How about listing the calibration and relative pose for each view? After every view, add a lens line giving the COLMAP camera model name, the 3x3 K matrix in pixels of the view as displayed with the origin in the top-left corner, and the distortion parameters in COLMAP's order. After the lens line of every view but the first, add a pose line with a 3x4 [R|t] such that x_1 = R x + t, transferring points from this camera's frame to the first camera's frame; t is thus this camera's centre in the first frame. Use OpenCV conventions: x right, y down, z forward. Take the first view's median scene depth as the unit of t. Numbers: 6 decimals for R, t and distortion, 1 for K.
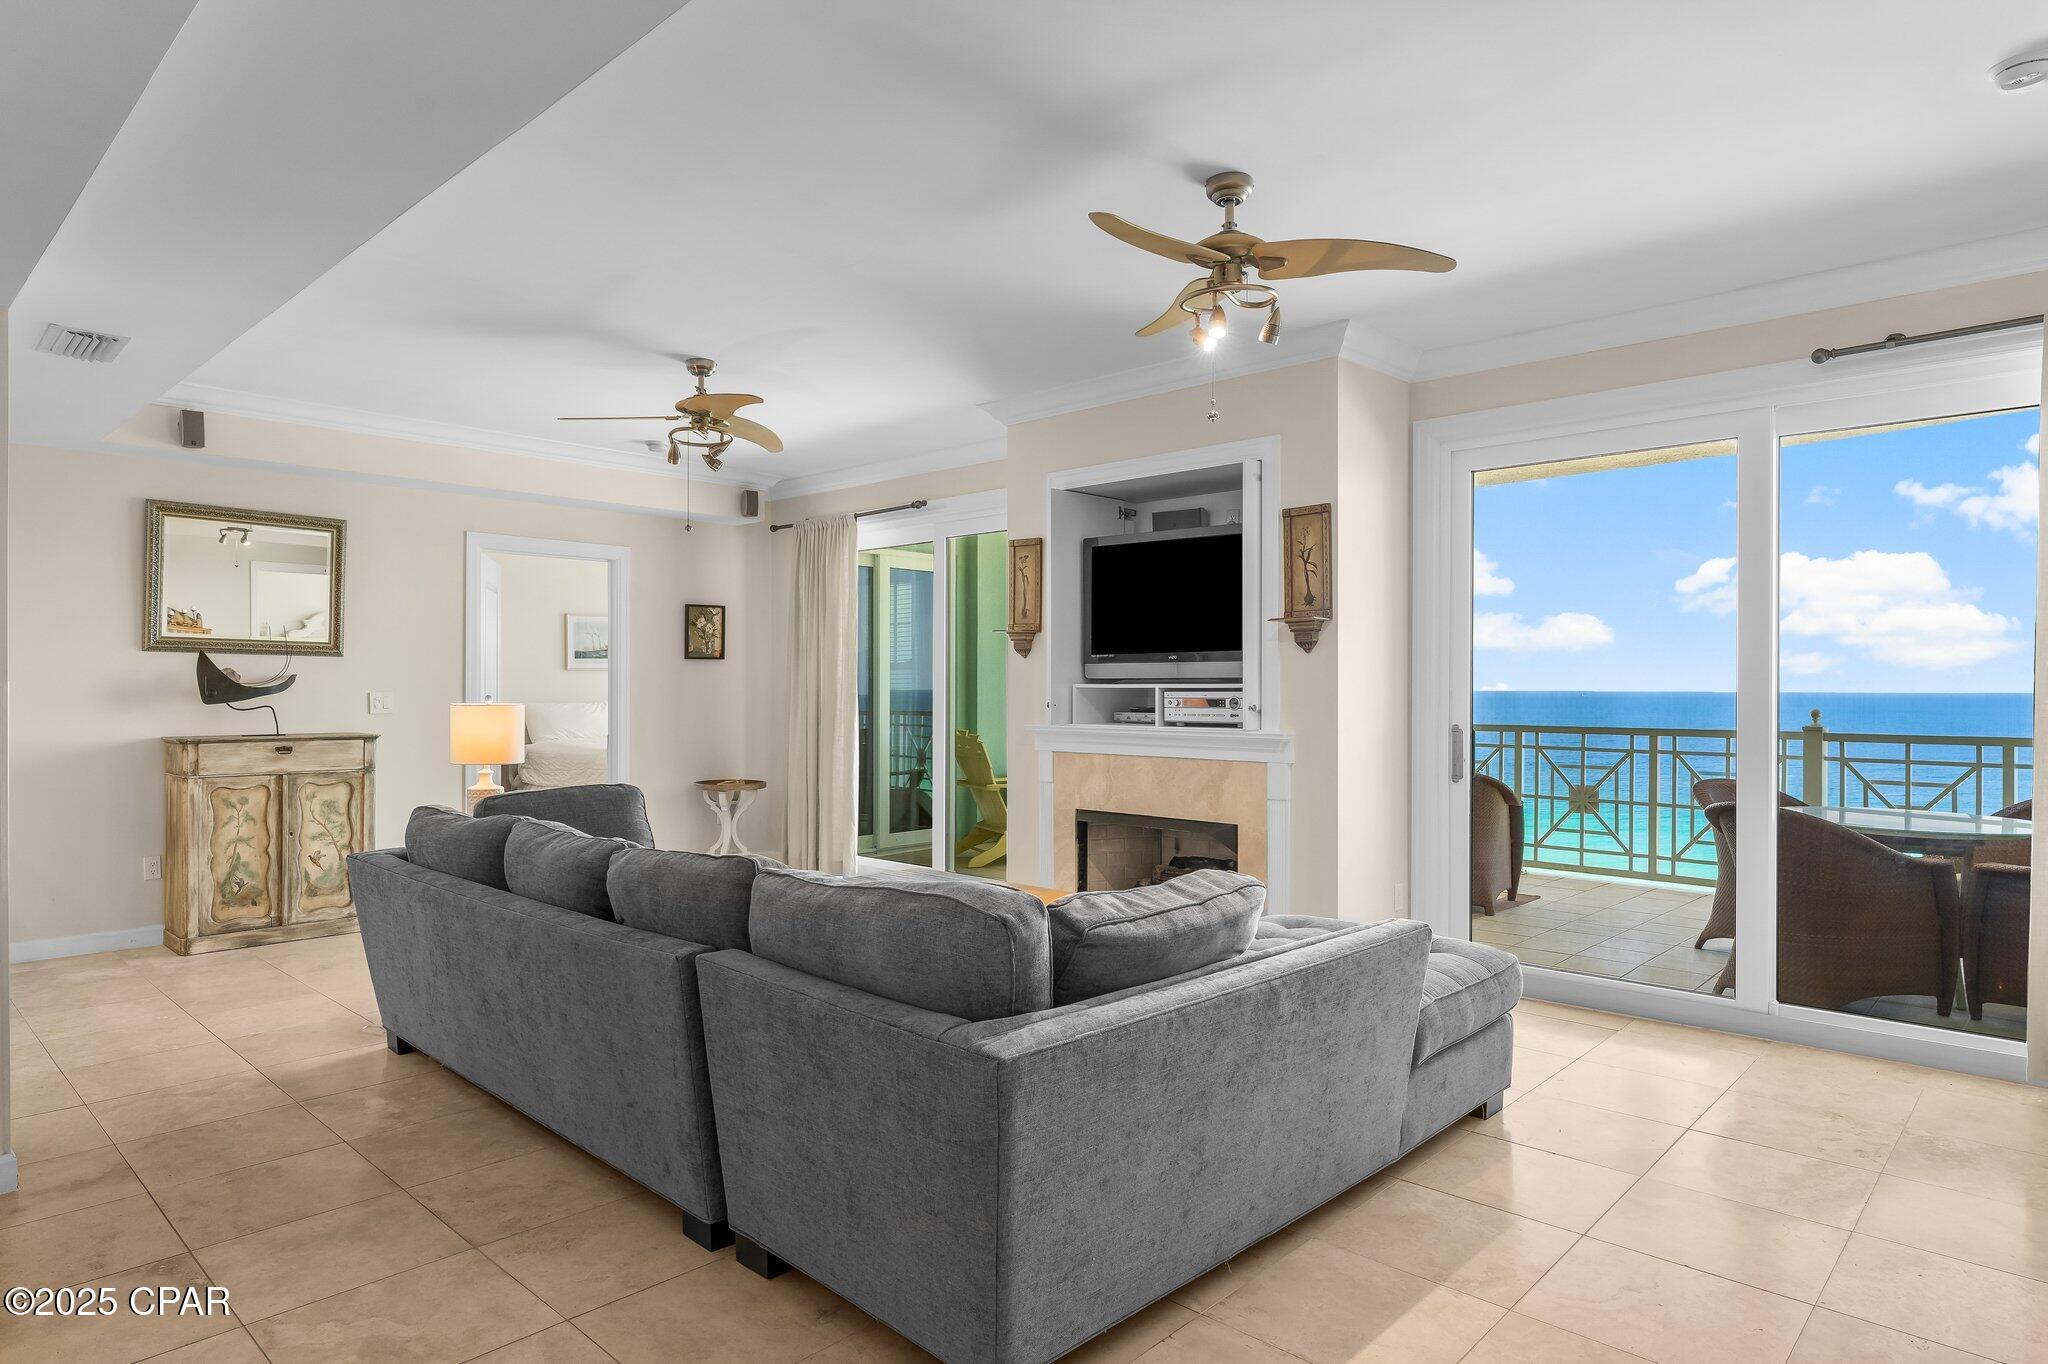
lens RADIAL K [[1166.1, 0, 1029.0], [0, 1166.1, 681.0], [0, 0, 1]] dist [0.000005, 0.000428]
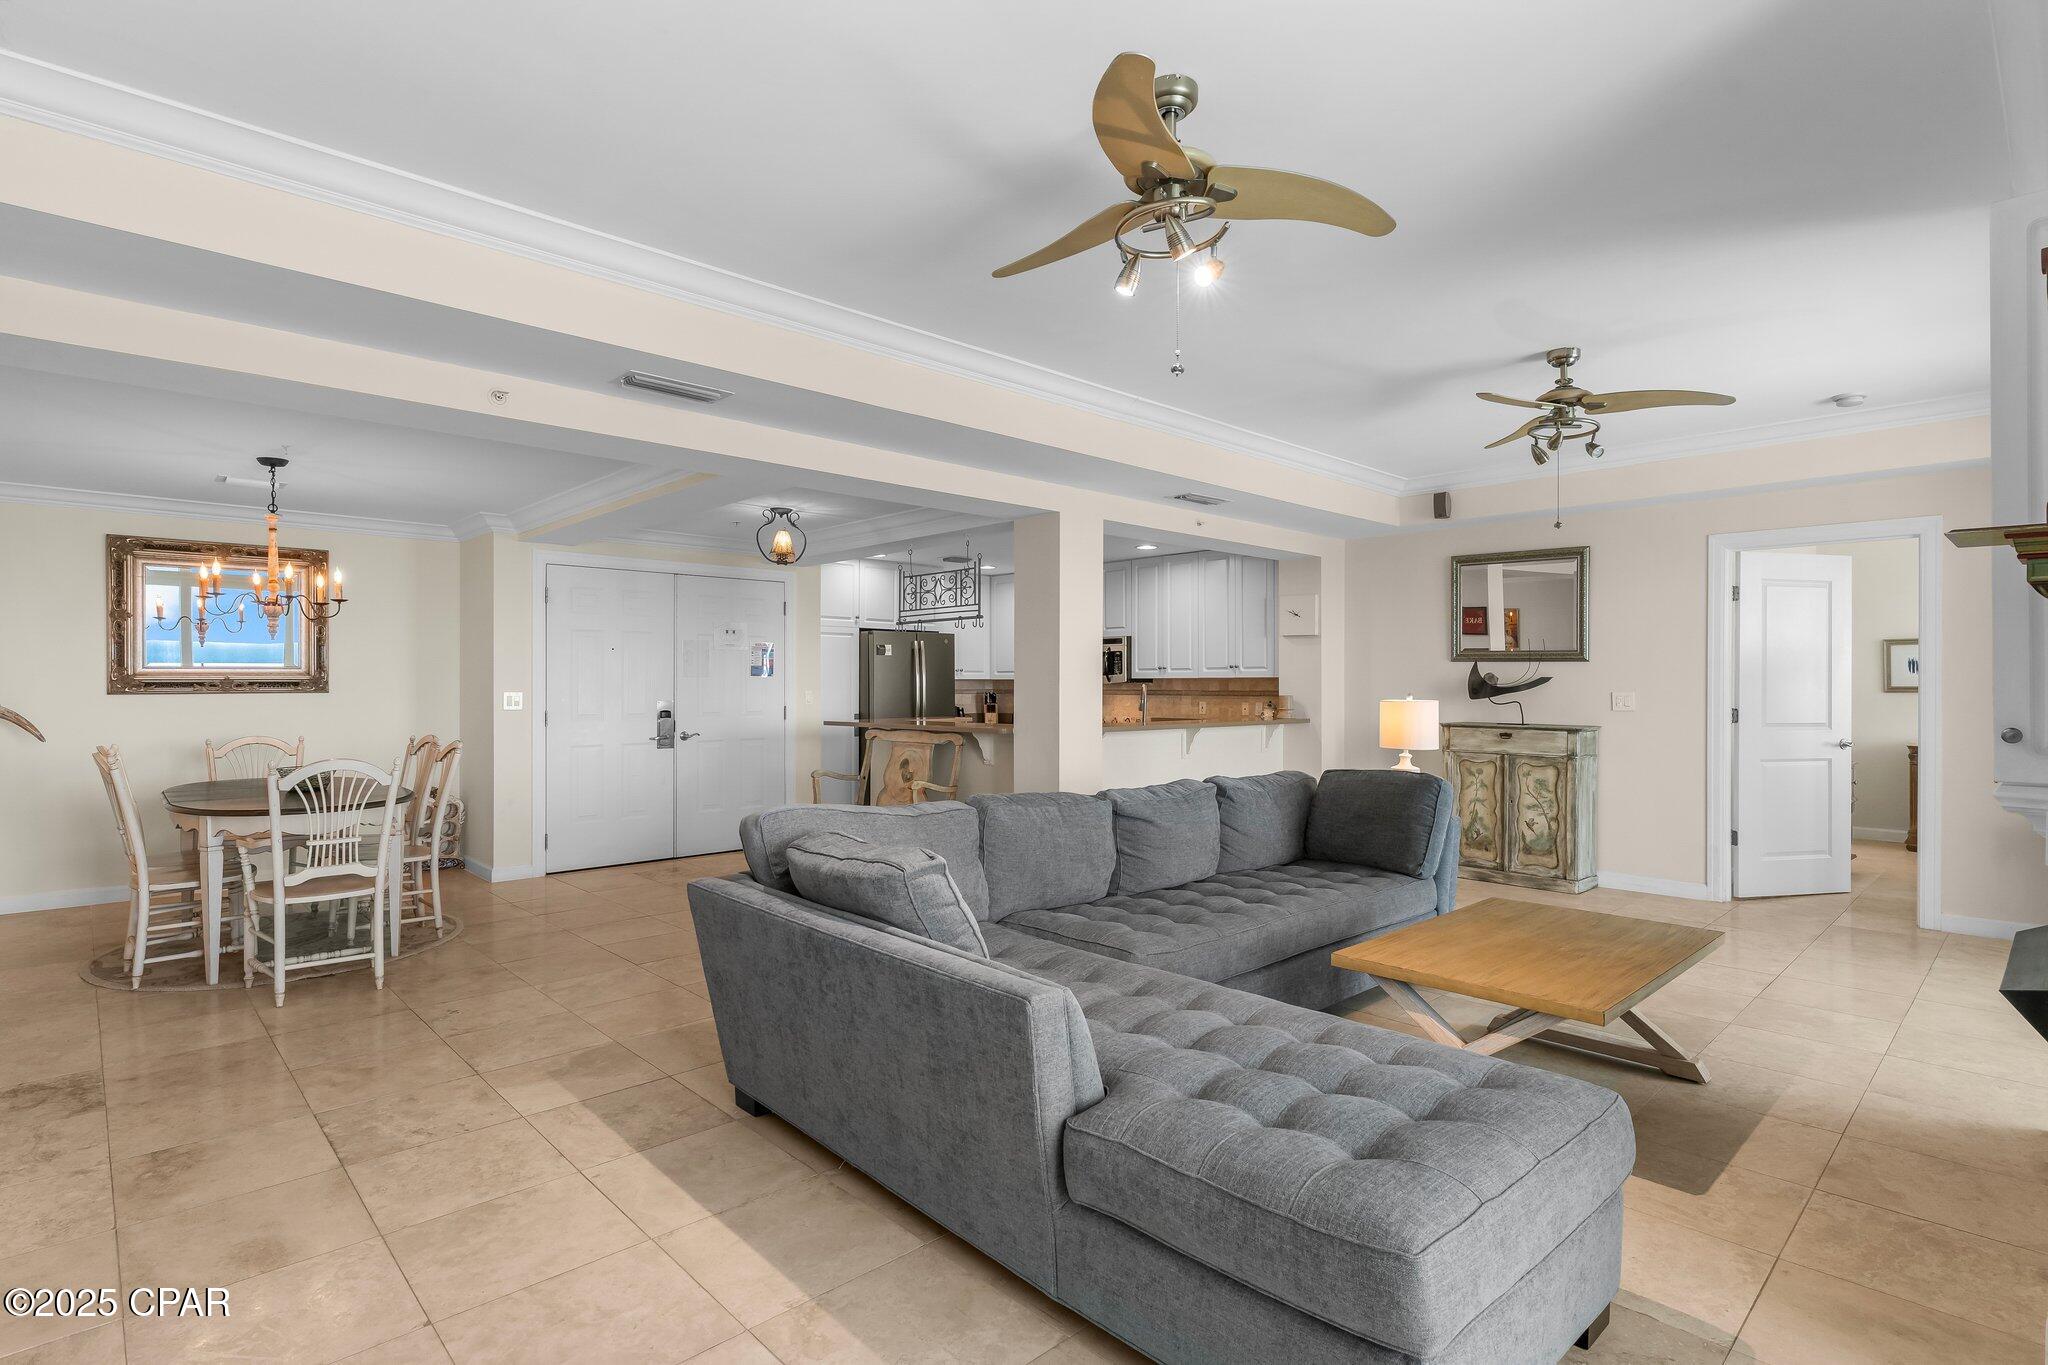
lens RADIAL K [[1012.6, 0, 1020.1], [0, 1012.6, 686.5], [0, 0, 1]] dist [0.003144, 0.000187]
pose [[-0.061736, 0.001259, -0.998092, 0.514671], [0.003648, 0.999993, 0.001036, 0.001507], [0.998086, -0.003577, -0.061740, 0.531375]]
